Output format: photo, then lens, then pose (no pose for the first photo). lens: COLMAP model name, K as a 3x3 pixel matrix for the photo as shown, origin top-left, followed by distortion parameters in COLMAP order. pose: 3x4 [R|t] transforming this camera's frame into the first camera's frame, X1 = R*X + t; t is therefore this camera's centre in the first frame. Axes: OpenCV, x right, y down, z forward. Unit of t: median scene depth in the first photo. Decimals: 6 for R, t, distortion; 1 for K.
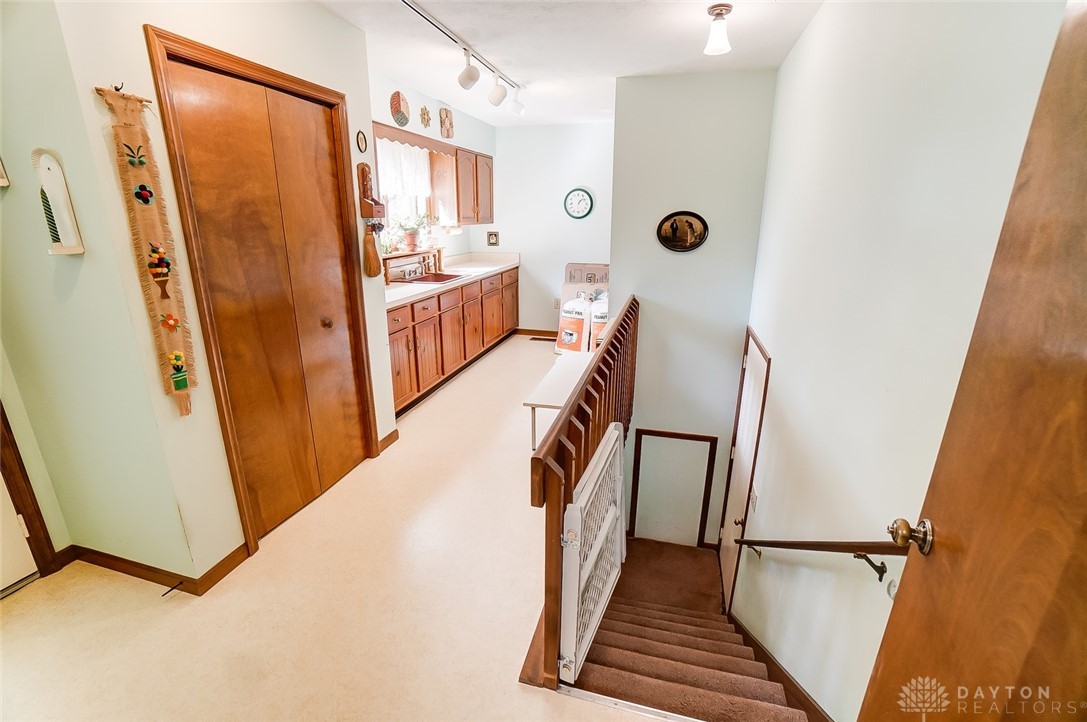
lens RADIAL K [[484.7, 0, 542.7], [0, 484.7, 358.7], [0, 0, 1]] dist [-0.059190, 0.021098]
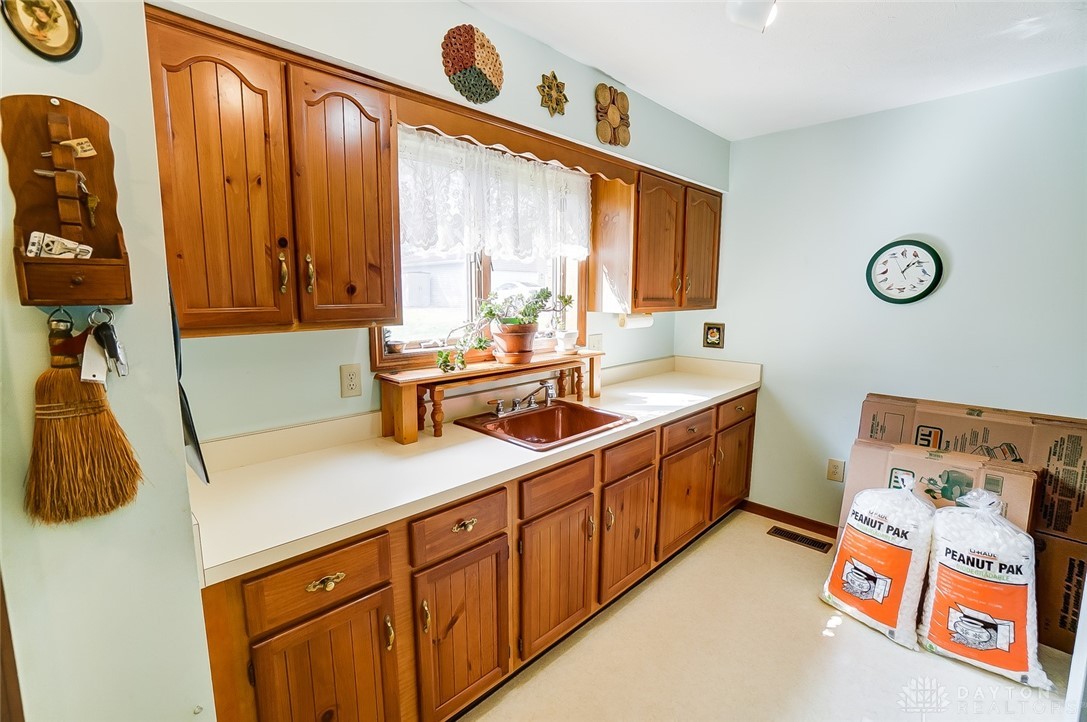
lens RADIAL K [[484.7, 0, 540.5], [0, 484.7, 363.8], [0, 0, 1]] dist [-0.059190, 0.021098]
pose [[0.870865, 0.068080, -0.486785, -0.004808], [-0.139002, 0.984046, -0.111052, -0.175286], [0.471458, 0.164376, 0.866434, 0.591146]]
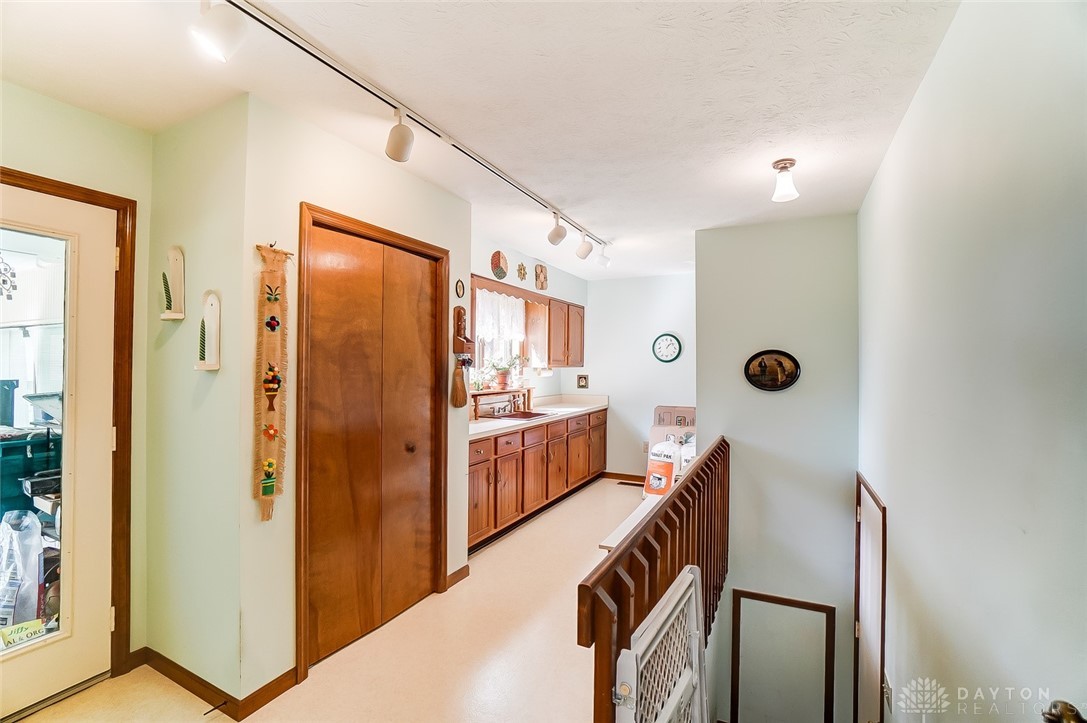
lens RADIAL K [[484.7, 0, 541.9], [0, 484.7, 357.7], [0, 0, 1]] dist [-0.059190, 0.021098]
pose [[0.979568, -0.002125, -0.201102, 0.027379], [-0.058917, 0.953041, -0.297056, 0.020930], [0.192290, 0.302835, 0.933443, 0.005265]]
